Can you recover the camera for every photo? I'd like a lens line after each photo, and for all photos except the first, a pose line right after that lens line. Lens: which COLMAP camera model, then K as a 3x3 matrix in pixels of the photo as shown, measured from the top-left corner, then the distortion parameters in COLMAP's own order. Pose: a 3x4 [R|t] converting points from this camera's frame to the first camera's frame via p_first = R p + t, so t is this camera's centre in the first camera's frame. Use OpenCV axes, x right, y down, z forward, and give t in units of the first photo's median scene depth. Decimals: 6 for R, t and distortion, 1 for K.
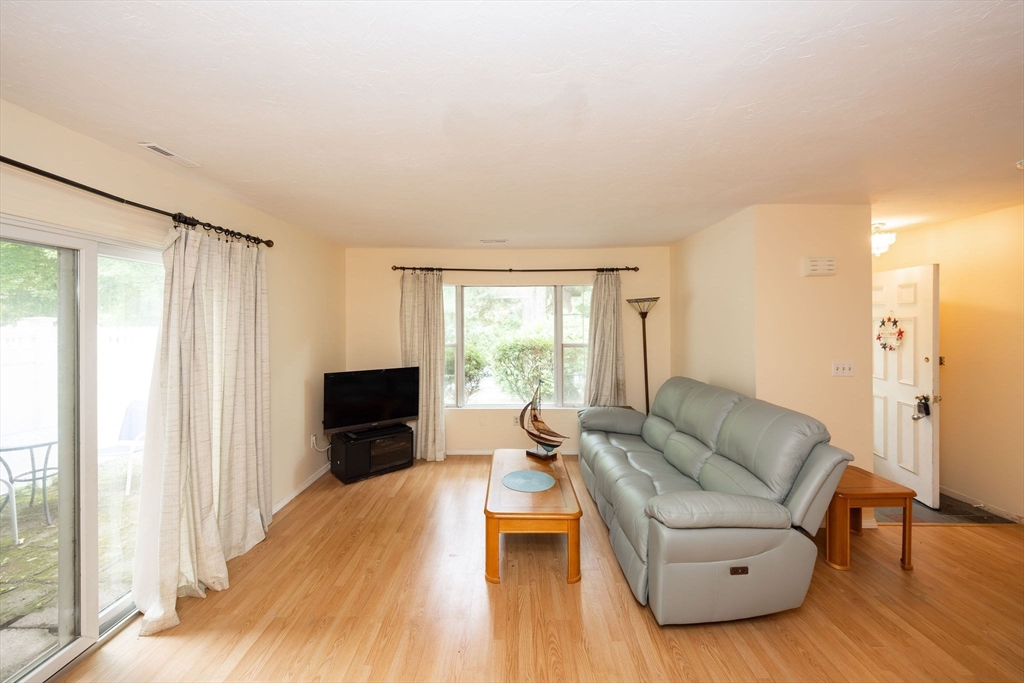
lens RADIAL K [[397.2, 0, 512.2], [0, 397.2, 320.6], [0, 0, 1]] dist [-0.000679, -0.000425]
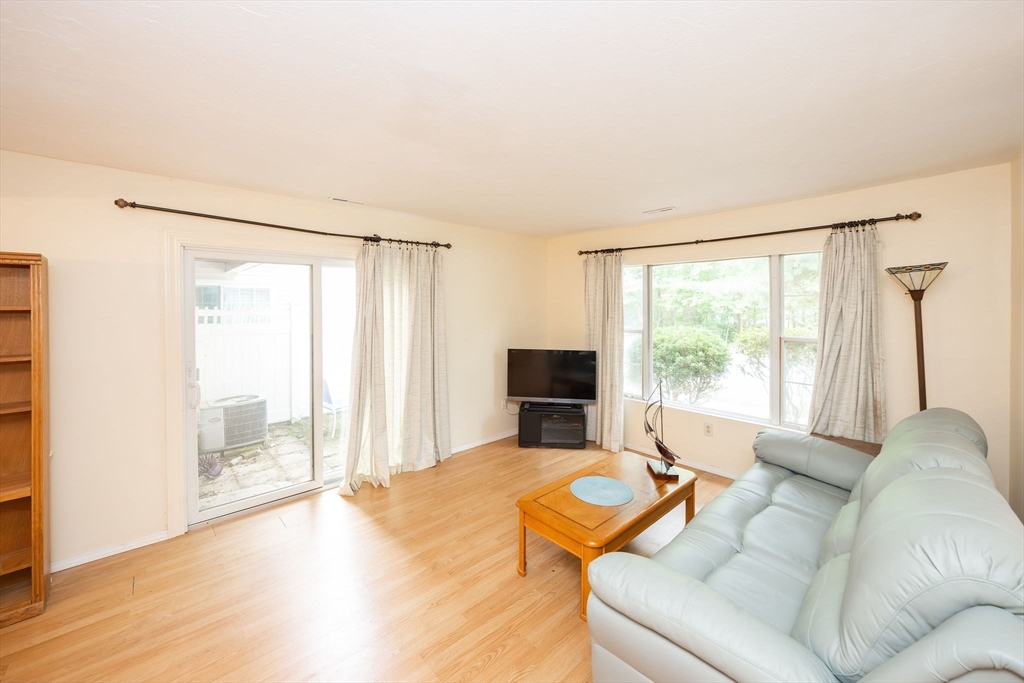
lens RADIAL K [[400.2, 0, 511.4], [0, 400.2, 307.2], [0, 0, 1]] dist [-0.000102, -0.000265]
pose [[0.681270, 0.005967, -0.732008, 0.348038], [0.000799, 0.999960, 0.008896, -0.001605], [0.732032, -0.006646, 0.681238, 0.170165]]
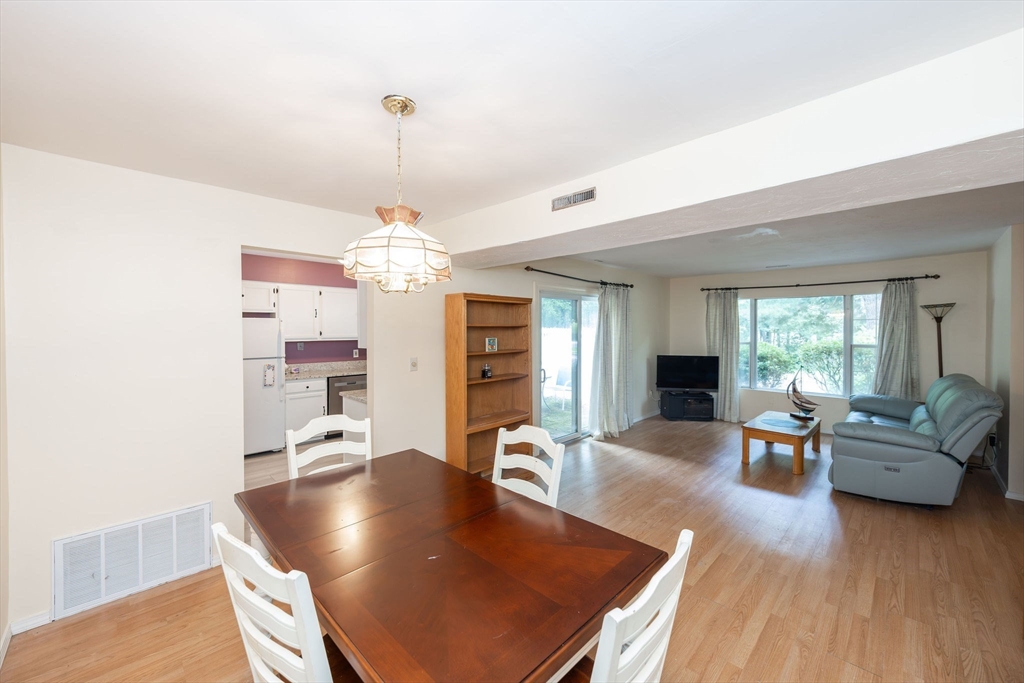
lens RADIAL K [[406.2, 0, 512.5], [0, 406.2, 331.8], [0, 0, 1]] dist [-0.000478, -0.000032]
pose [[0.714617, 0.010877, -0.699431, 0.269529], [-0.000377, 0.999885, 0.015165, 0.003728], [0.699516, -0.010574, 0.714539, -0.606449]]
